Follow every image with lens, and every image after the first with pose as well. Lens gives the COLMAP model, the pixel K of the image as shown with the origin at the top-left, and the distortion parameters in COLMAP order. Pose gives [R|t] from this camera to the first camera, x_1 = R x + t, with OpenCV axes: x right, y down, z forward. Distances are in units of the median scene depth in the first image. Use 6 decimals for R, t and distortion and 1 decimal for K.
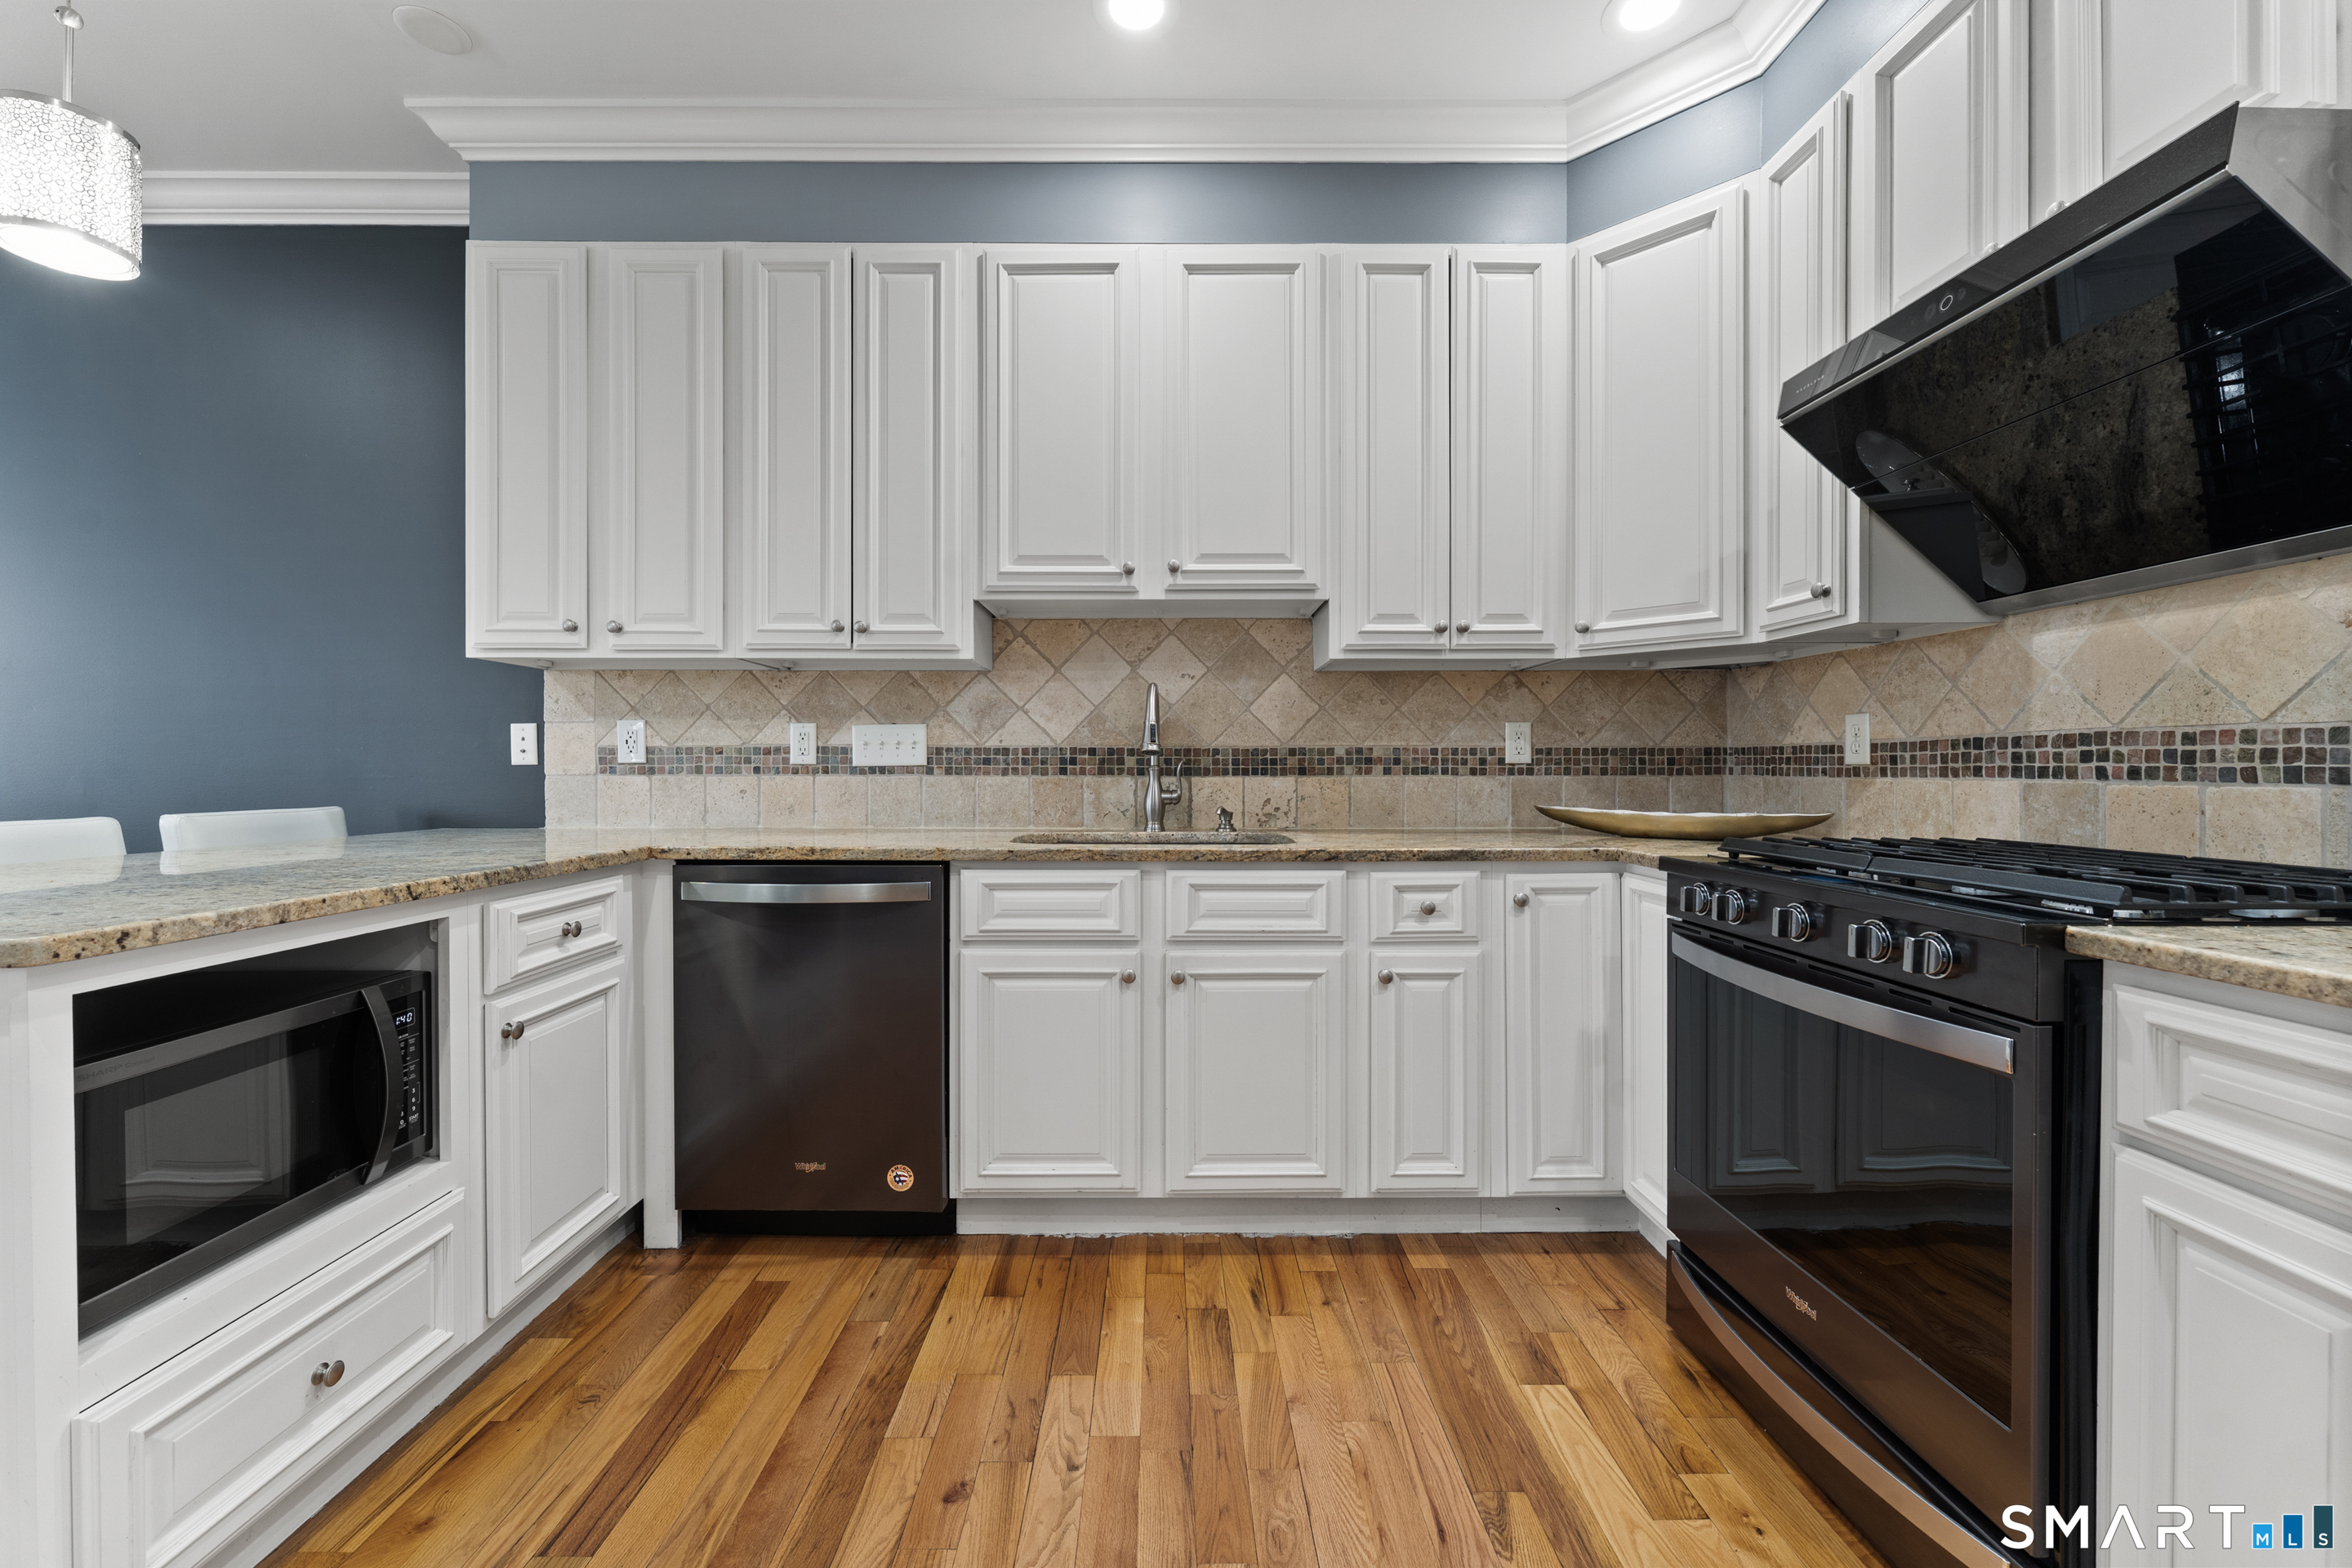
lens RADIAL K [[943.6, 0, 1166.5], [0, 943.6, 771.5], [0, 0, 1]] dist [-0.000778, -0.000137]
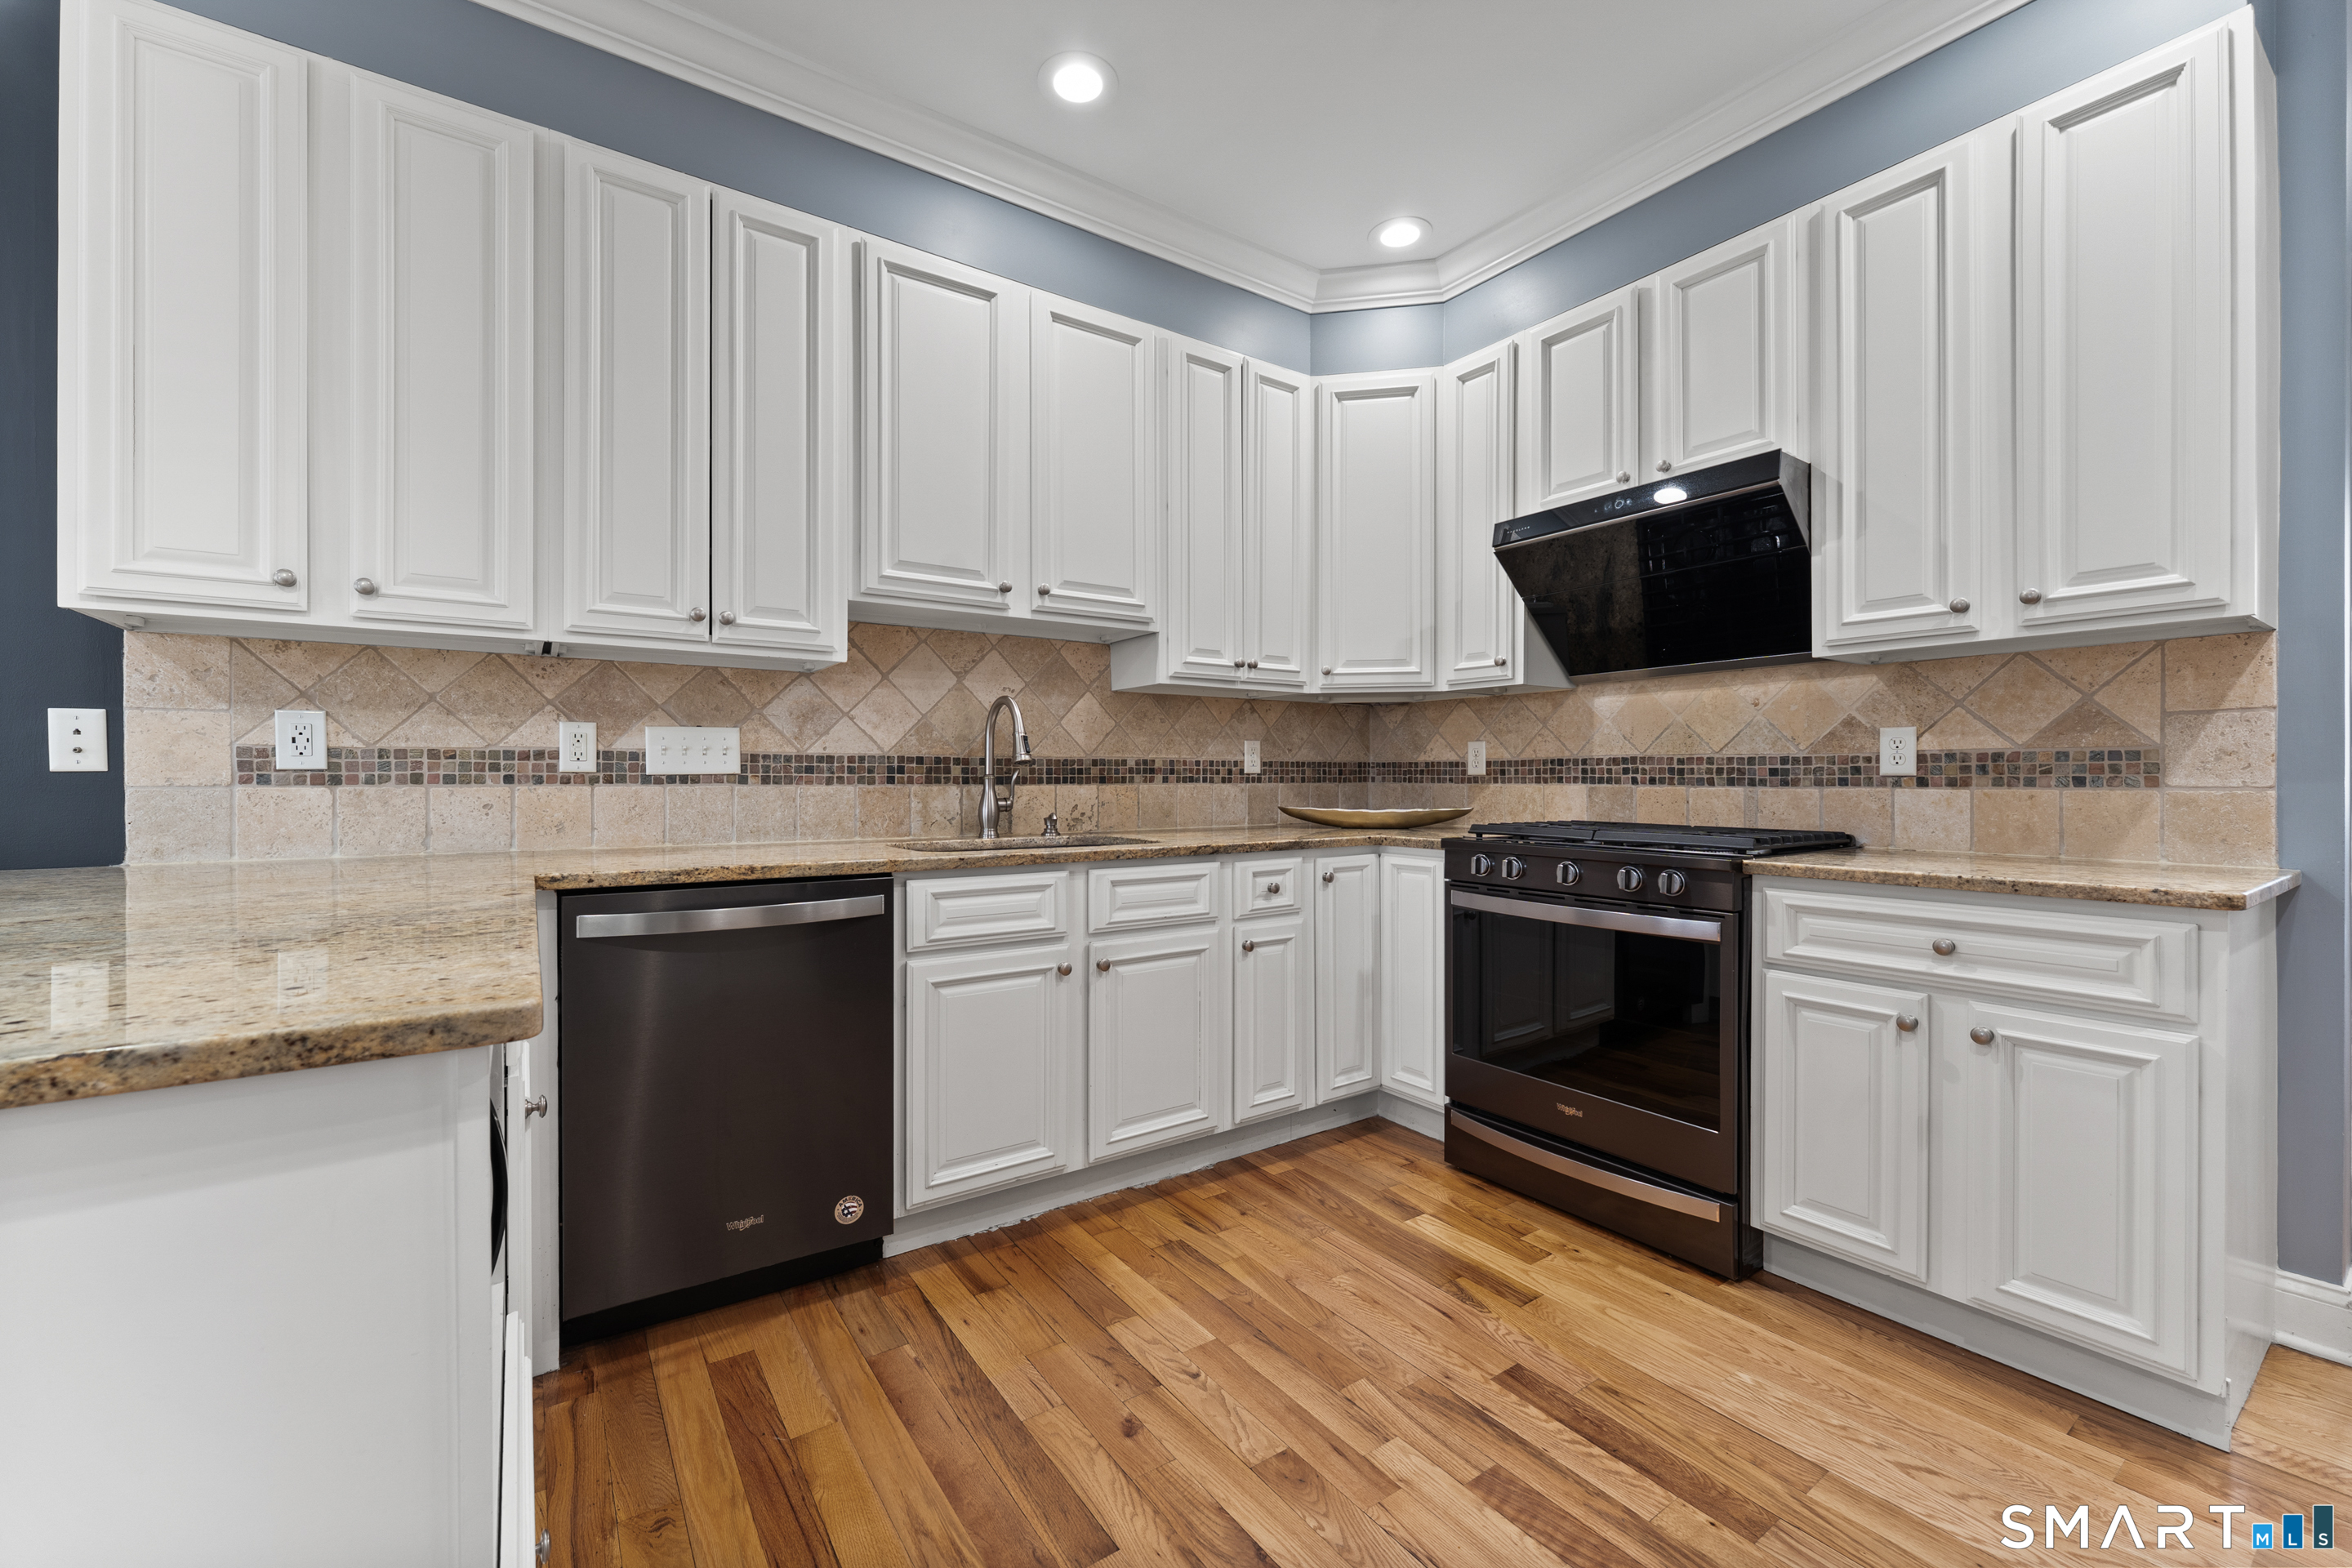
lens RADIAL K [[943.6, 0, 1169.0], [0, 943.6, 777.1], [0, 0, 1]] dist [-0.000778, -0.000137]
pose [[0.827663, 0.000750, 0.561225, -0.549876], [0.000886, 0.999996, -0.002643, -0.000737], [-0.561225, 0.002684, 0.827659, 0.034136]]
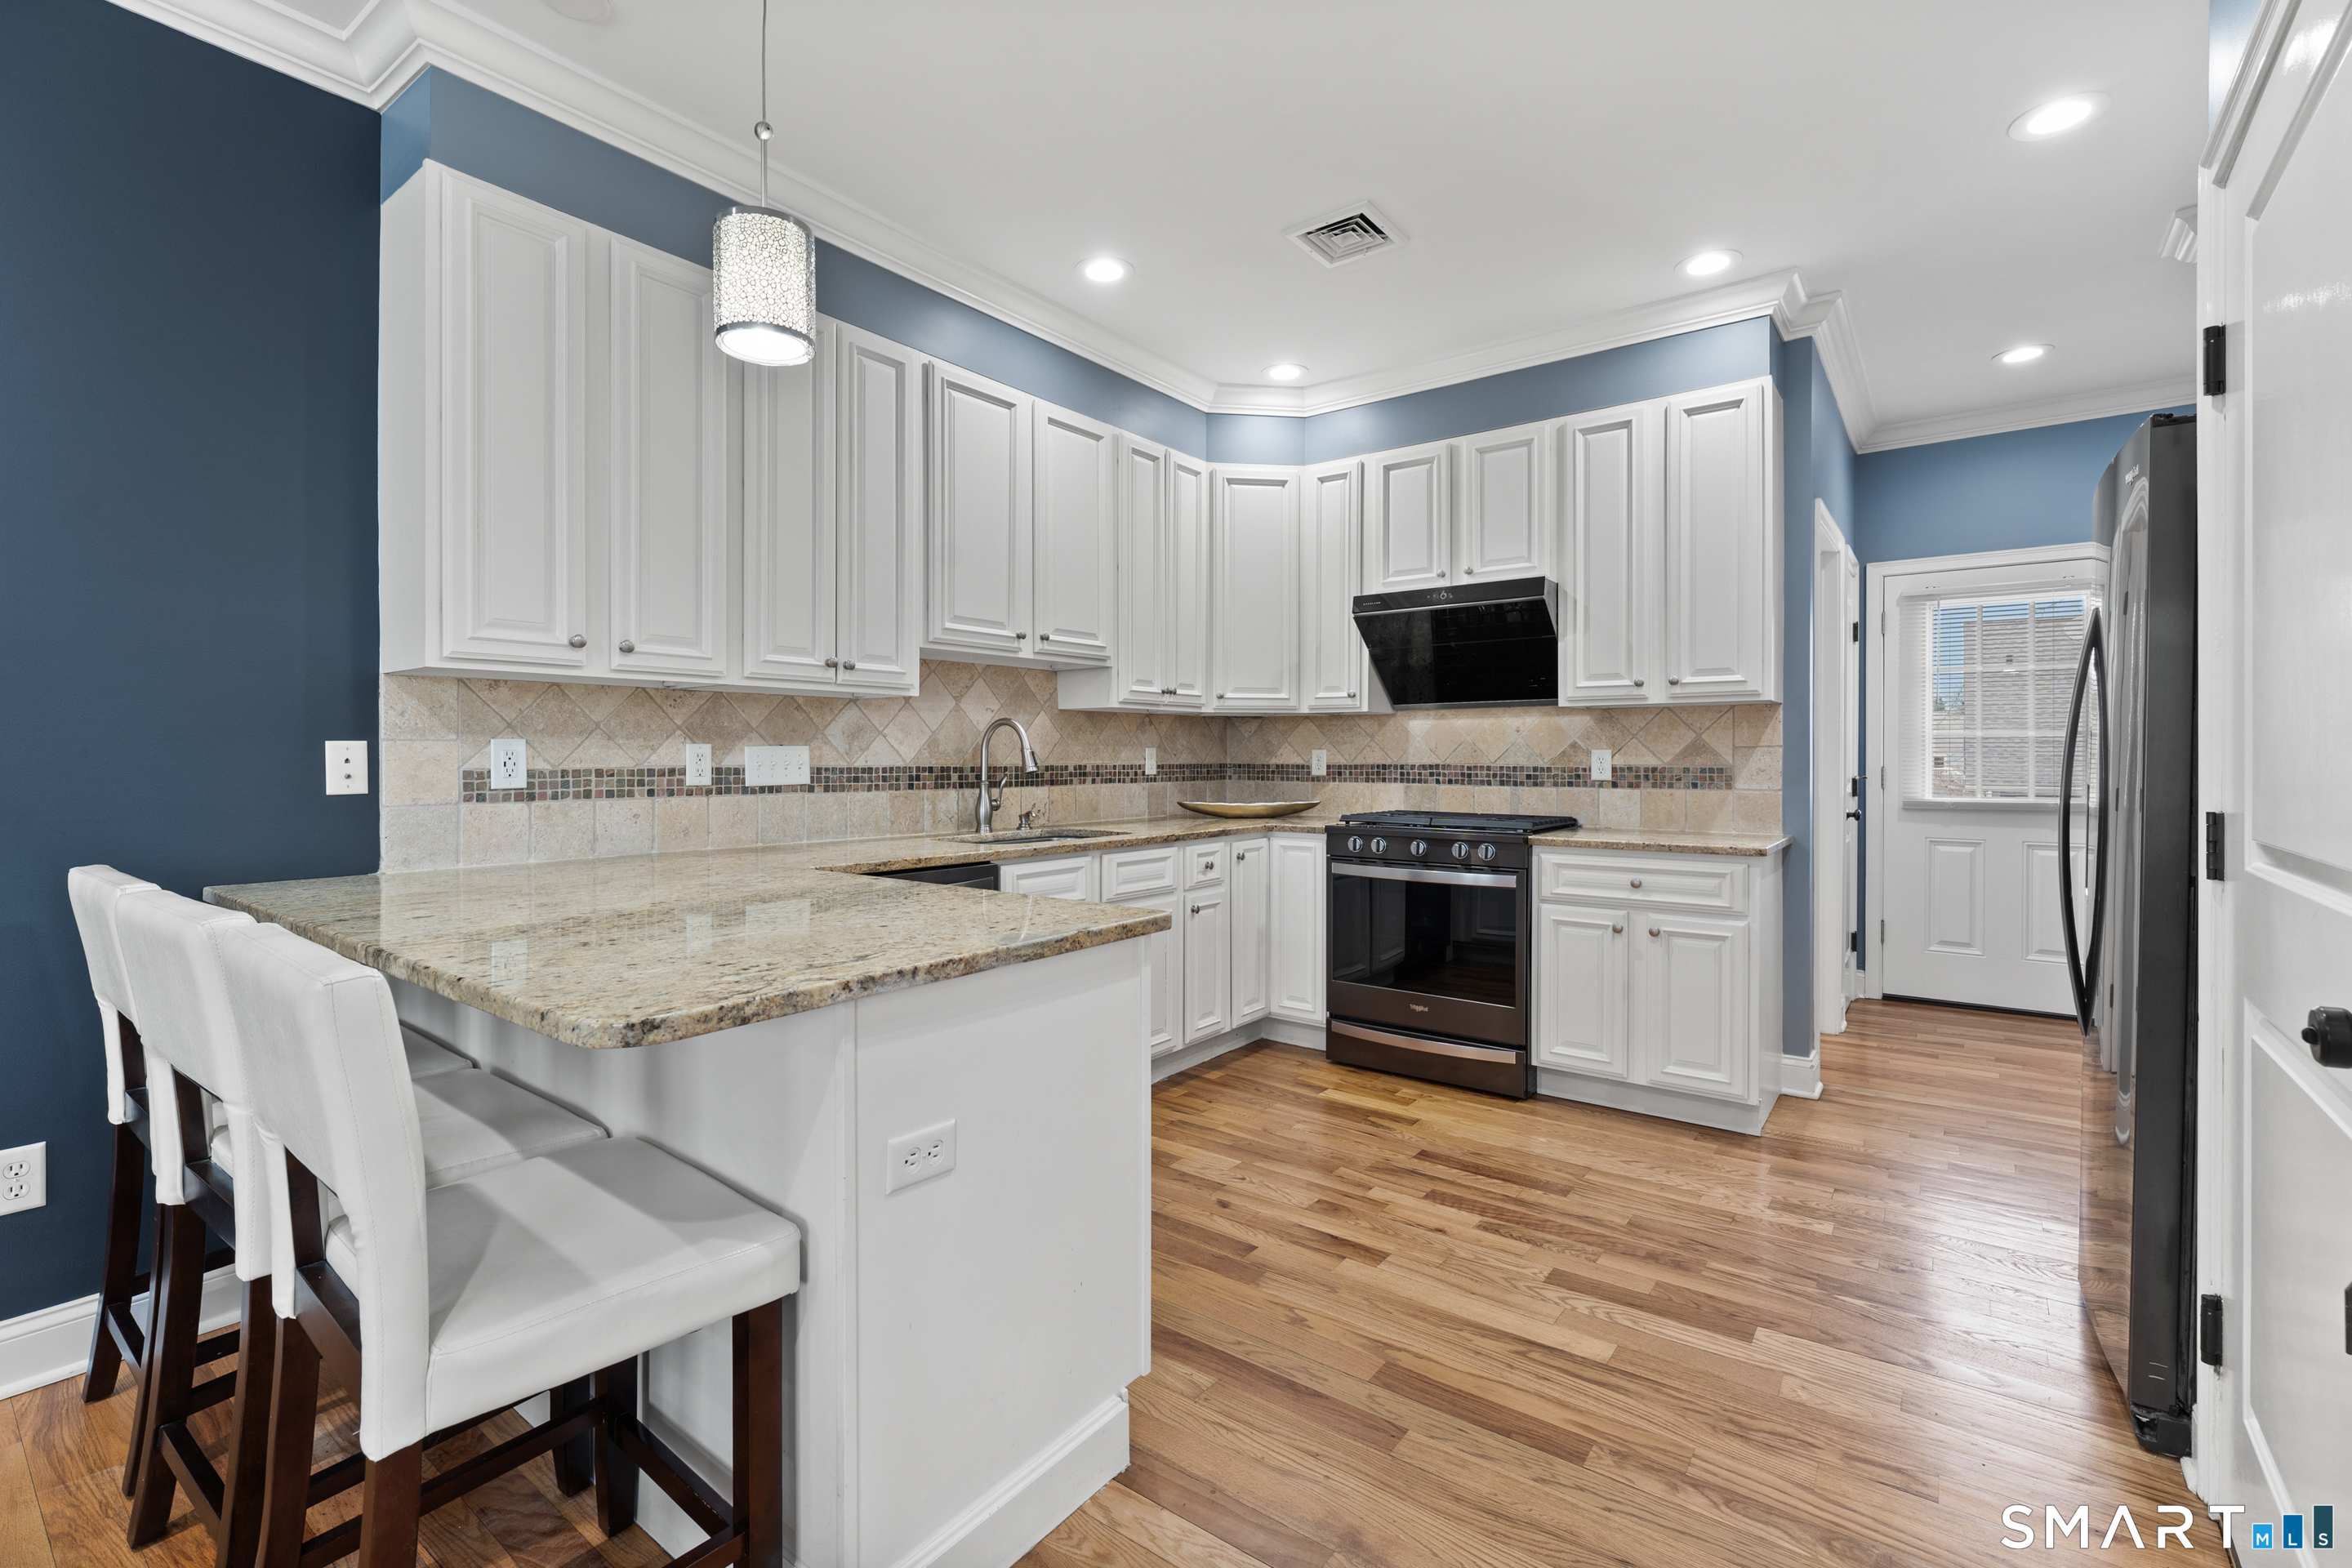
lens RADIAL K [[1043.7, 0, 1167.7], [0, 1043.7, 753.6], [0, 0, 1]] dist [0.001831, 0.000816]
pose [[0.611193, 0.001963, 0.791479, -1.244015], [0.000274, 0.999996, -0.002692, -0.049668], [-0.791482, 0.001863, 0.611190, -0.076206]]
